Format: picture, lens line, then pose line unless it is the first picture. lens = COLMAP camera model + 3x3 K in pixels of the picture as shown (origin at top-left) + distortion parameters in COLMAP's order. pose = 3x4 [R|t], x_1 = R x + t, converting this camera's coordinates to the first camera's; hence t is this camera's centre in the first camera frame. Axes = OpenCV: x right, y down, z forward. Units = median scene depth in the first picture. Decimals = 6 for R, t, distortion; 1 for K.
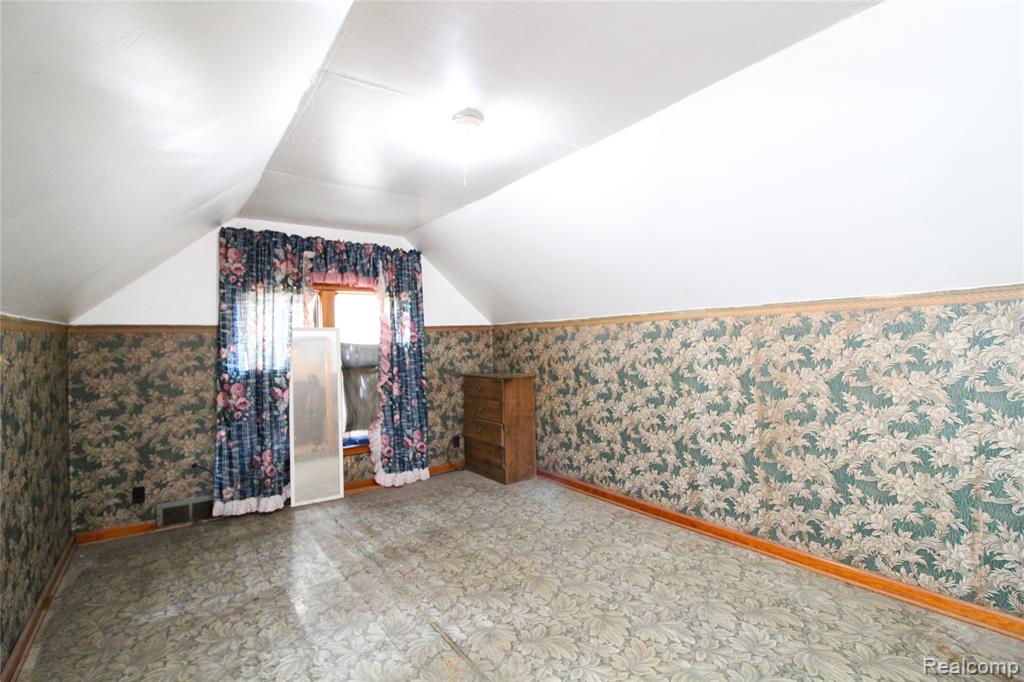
lens RADIAL K [[480.9, 0, 506.2], [0, 480.9, 335.4], [0, 0, 1]] dist [-0.014054, -0.003259]
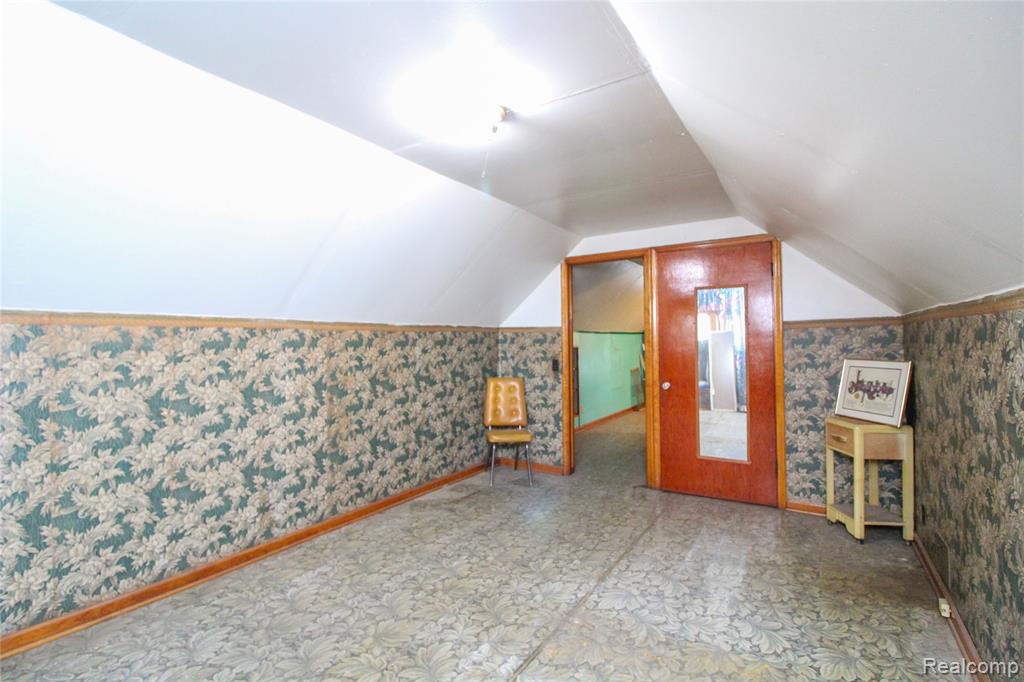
lens RADIAL K [[480.9, 0, 506.9], [0, 480.9, 340.1], [0, 0, 1]] dist [-0.014054, -0.003259]
pose [[-0.380597, 0.038660, 0.923932, -0.670958], [0.013079, 0.999251, -0.036424, 0.029413], [-0.924648, -0.001779, -0.380818, 0.944481]]
